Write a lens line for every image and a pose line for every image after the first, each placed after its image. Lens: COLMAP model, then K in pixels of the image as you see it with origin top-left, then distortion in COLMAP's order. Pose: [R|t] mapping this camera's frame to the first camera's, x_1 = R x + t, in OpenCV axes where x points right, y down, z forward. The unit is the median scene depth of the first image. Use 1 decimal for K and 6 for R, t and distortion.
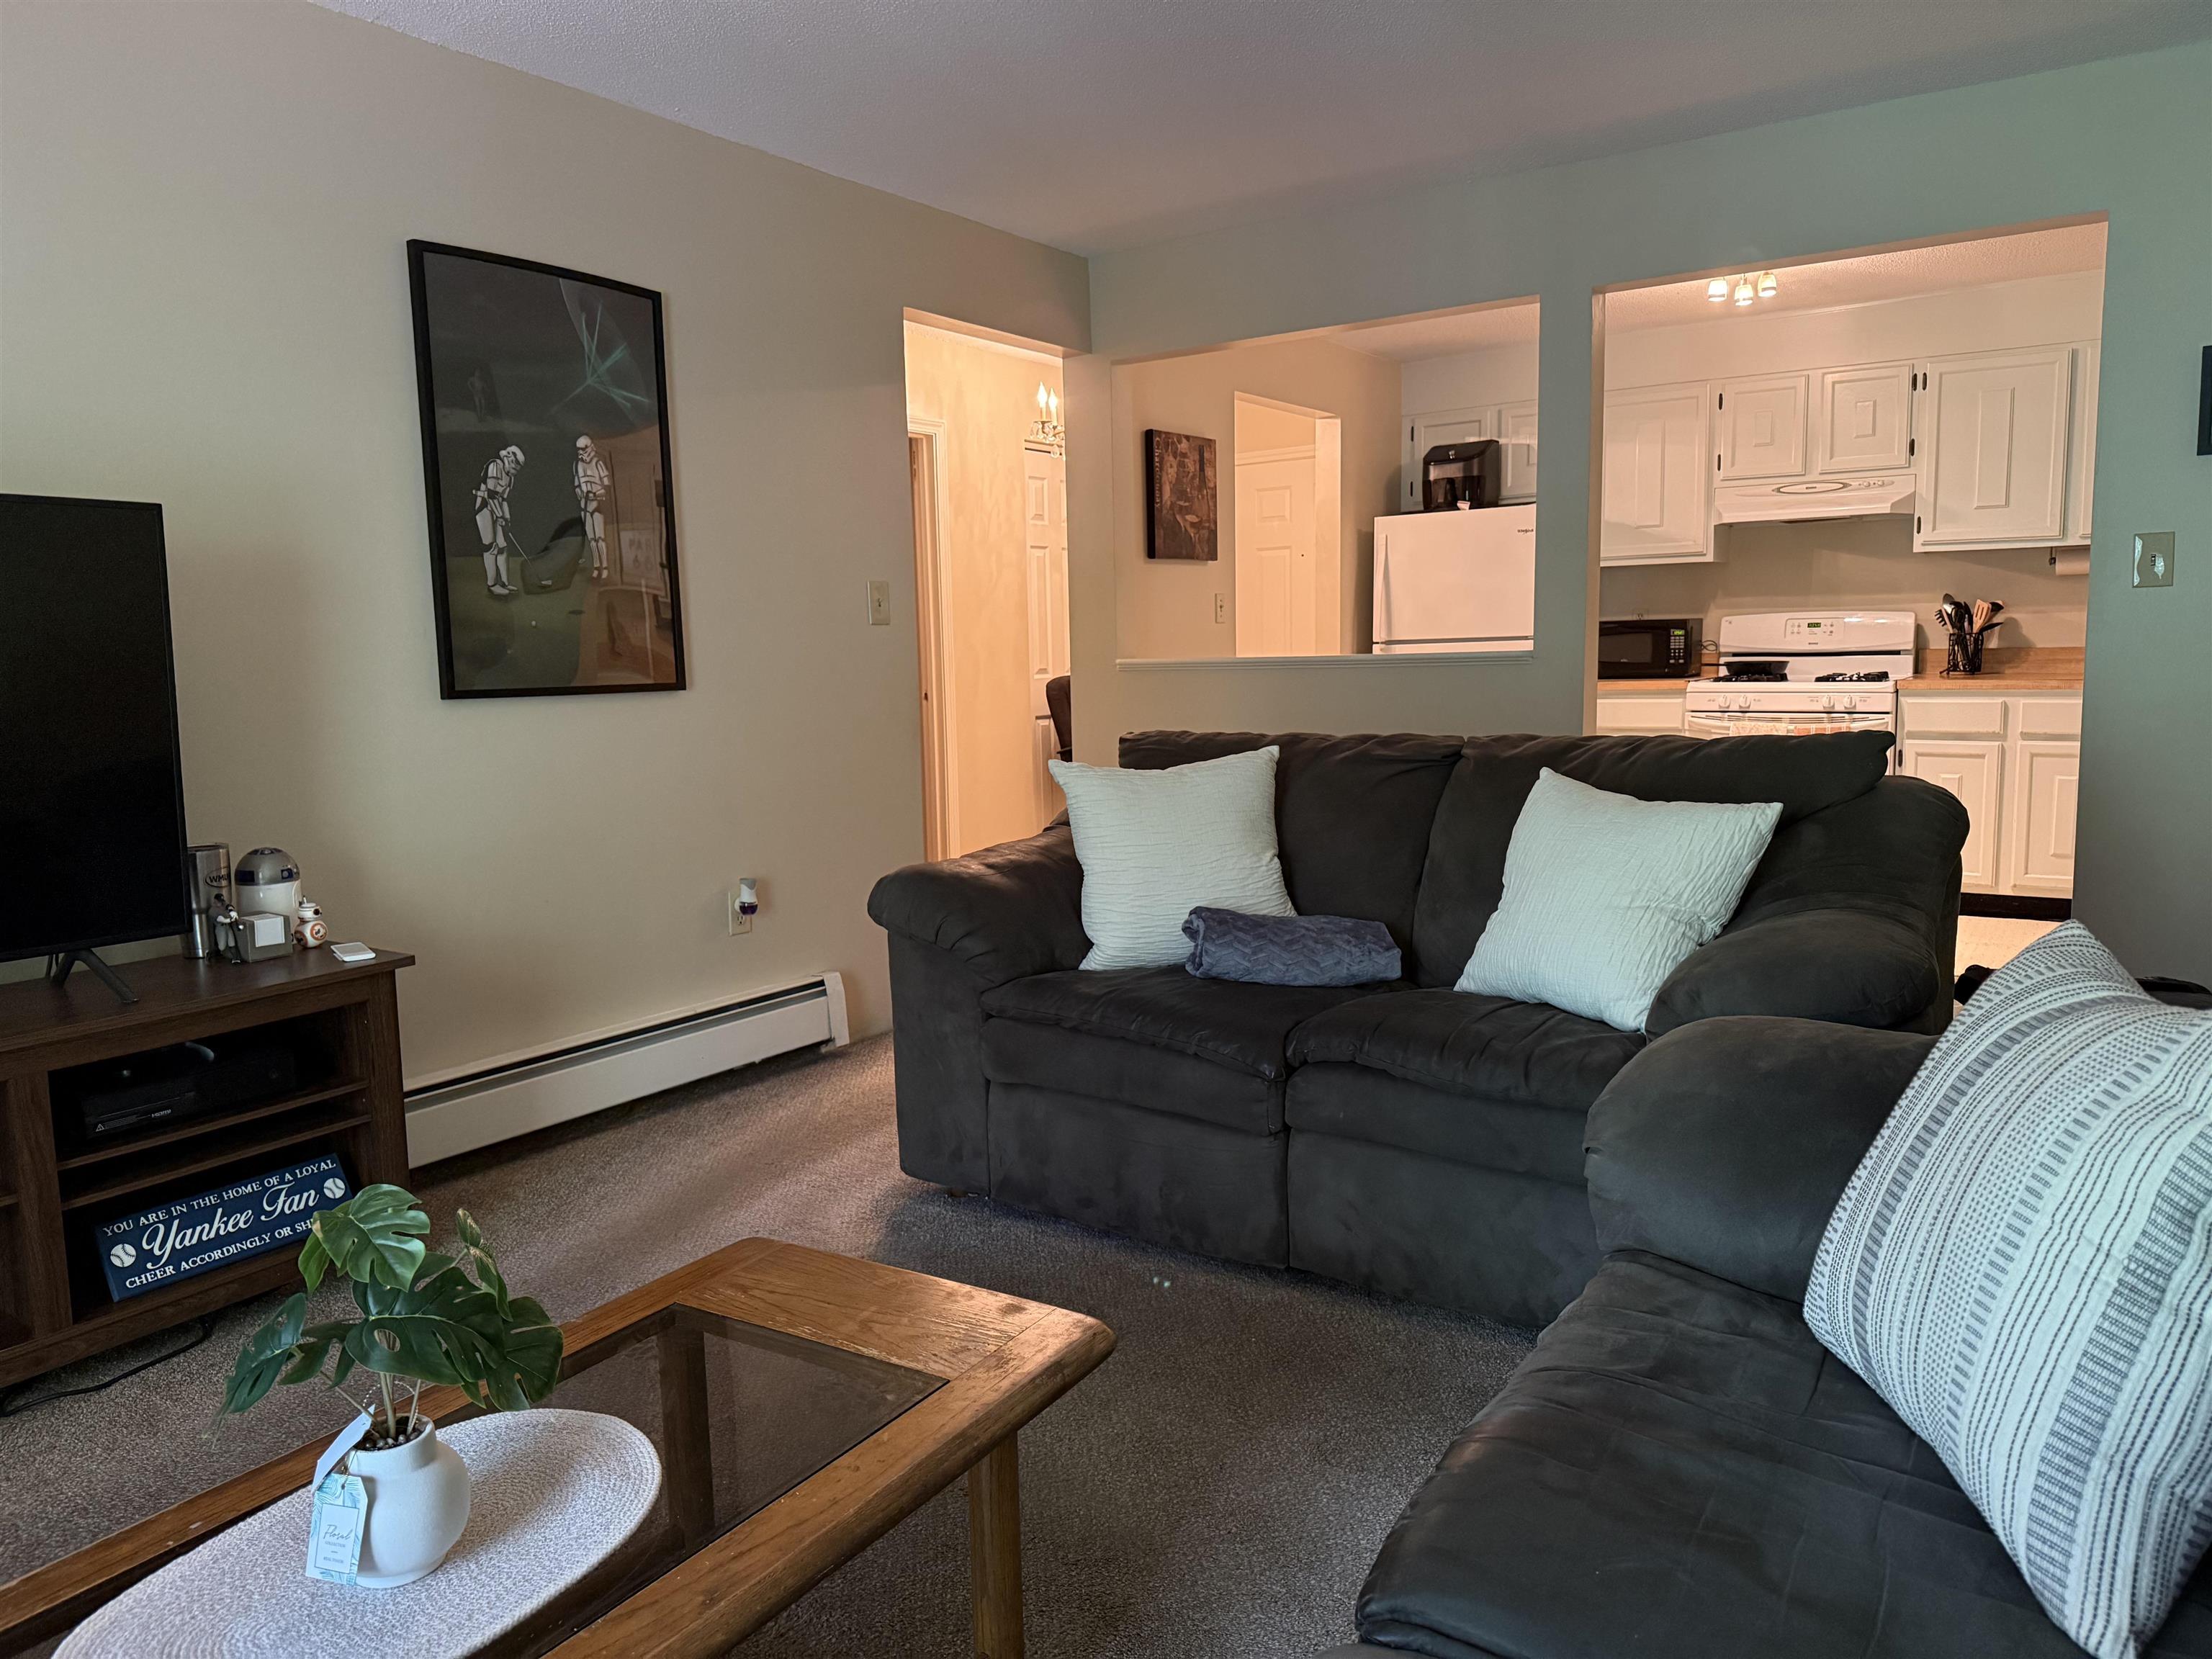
lens RADIAL K [[1529.1, 0, 1091.4], [0, 1529.1, 833.1], [0, 0, 1]] dist [0.030054, -0.049819]
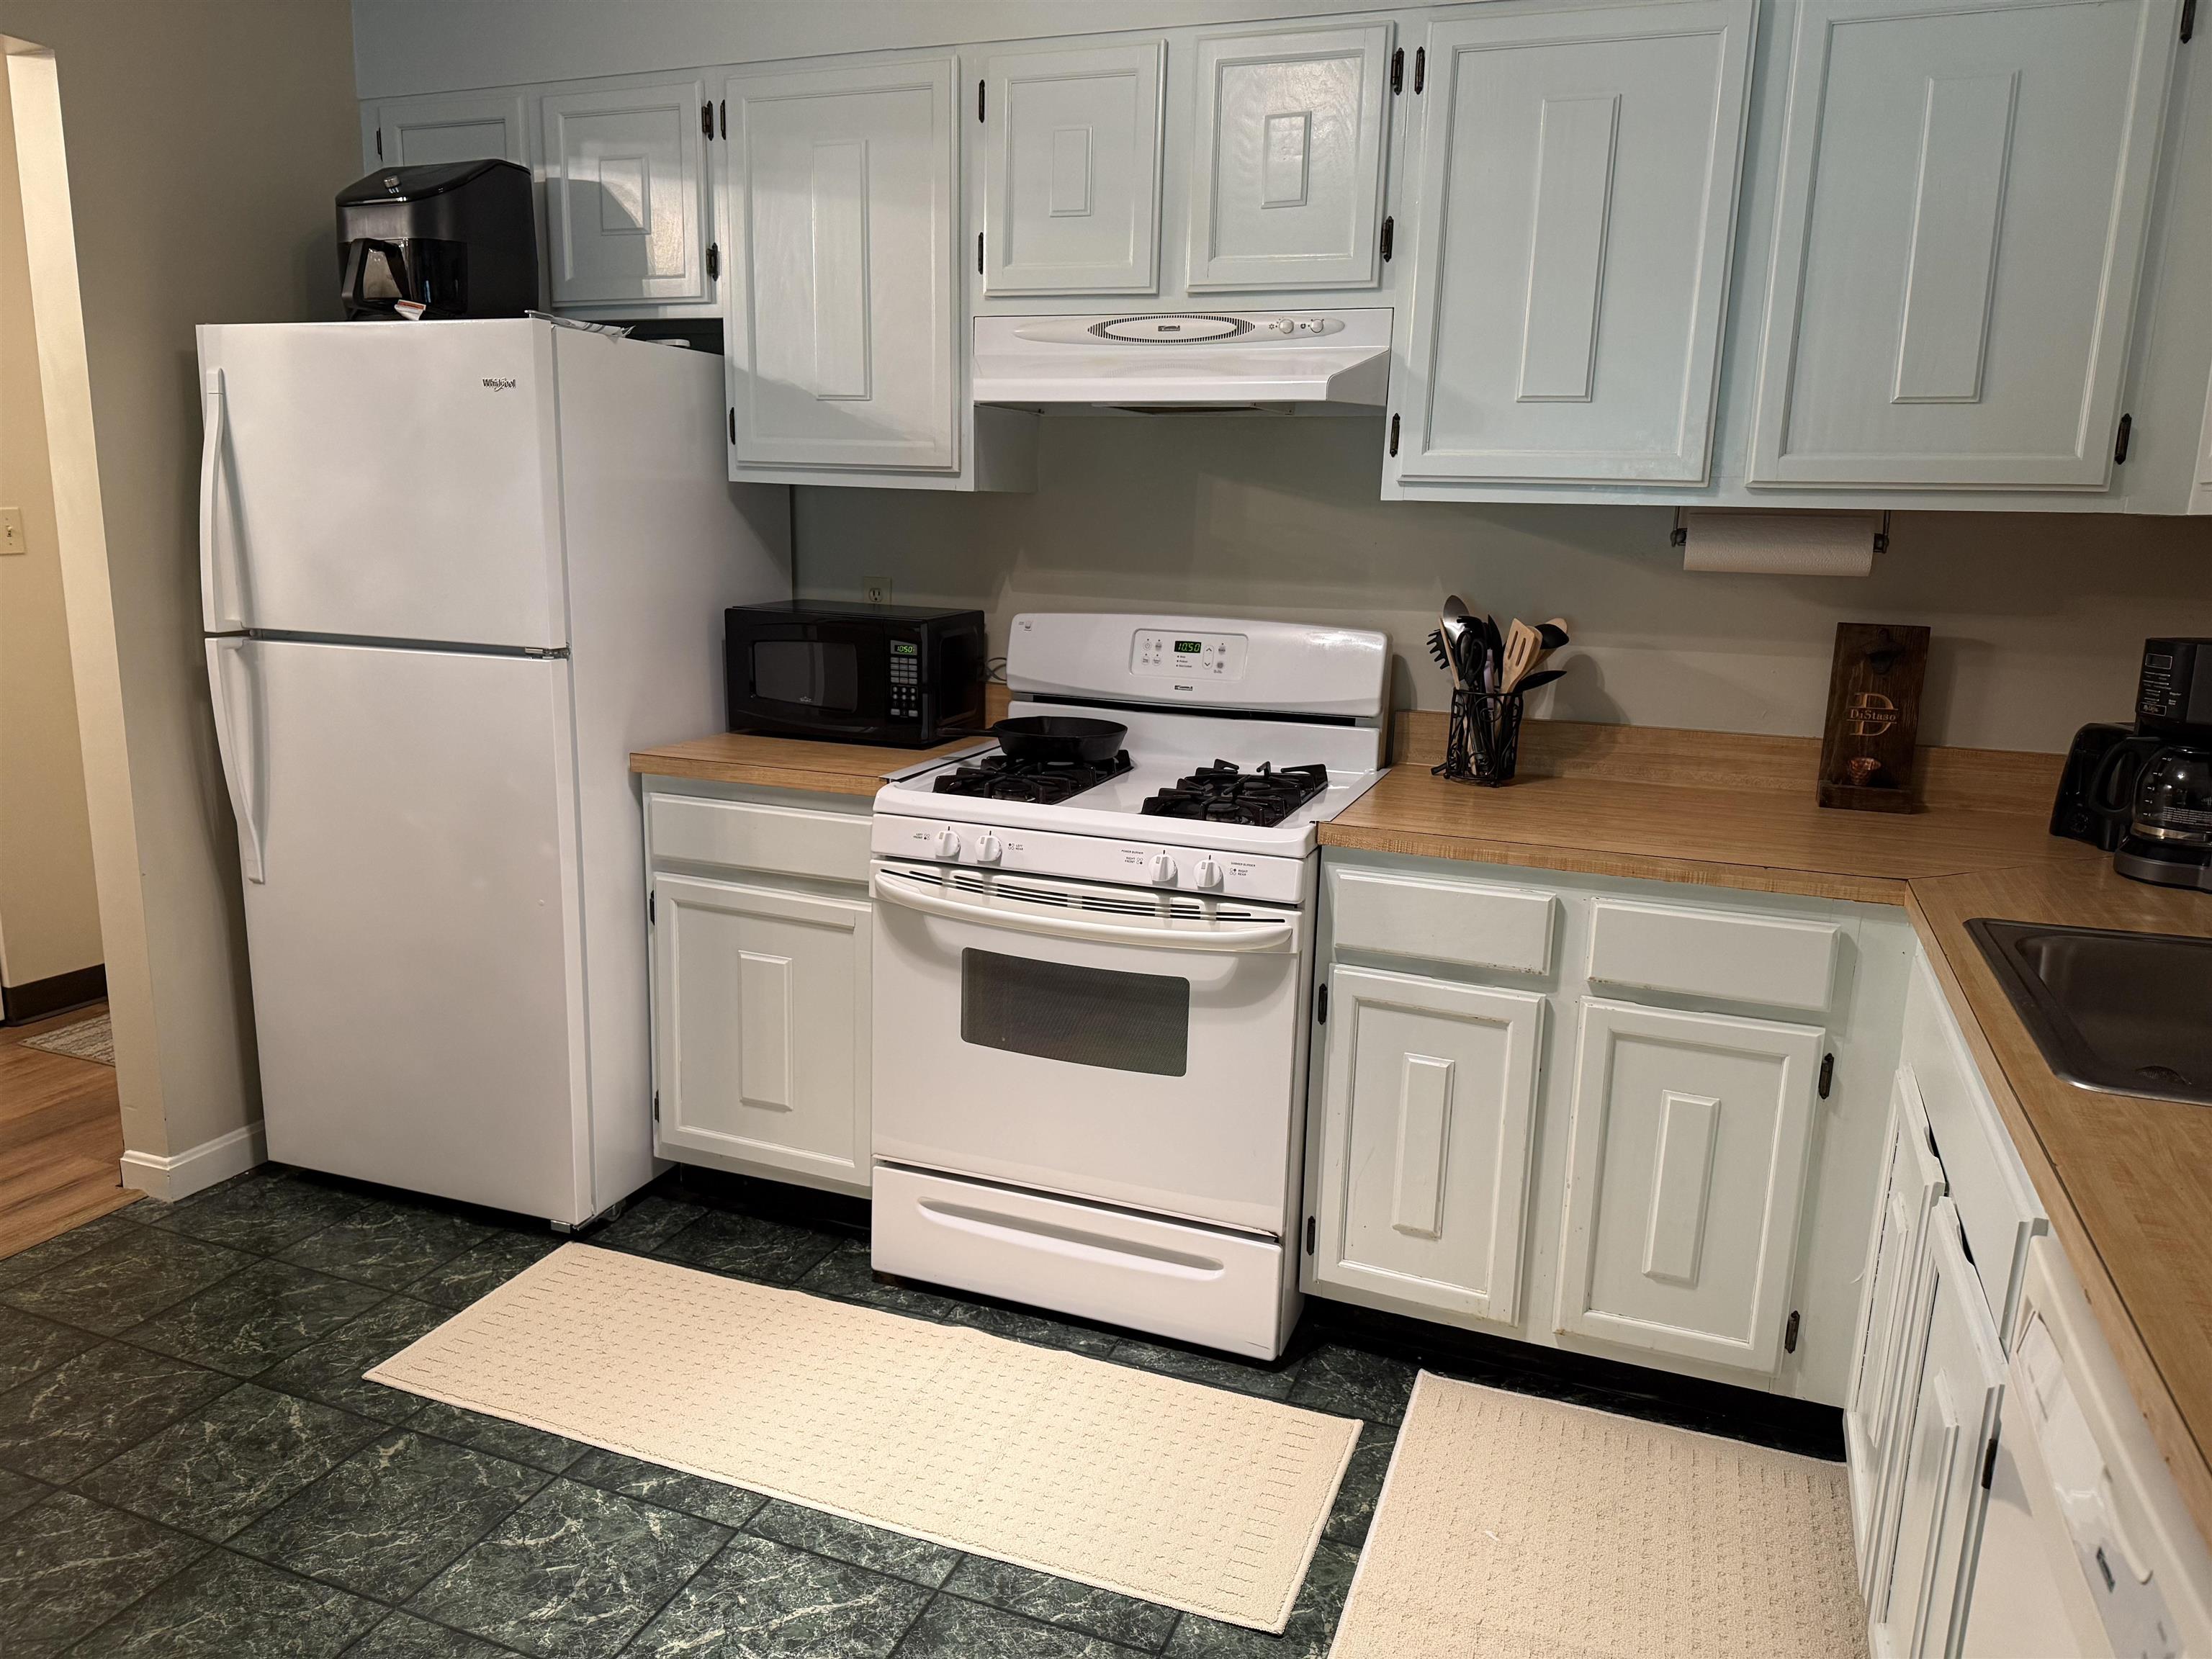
lens RADIAL K [[1529.1, 0, 1076.4], [0, 1529.1, 838.9], [0, 0, 1]] dist [0.030054, -0.049819]
pose [[0.972370, 0.004327, 0.233404, 0.348374], [-0.023754, 0.996472, 0.080488, -0.119252], [-0.232232, -0.083808, 0.969043, 0.590983]]
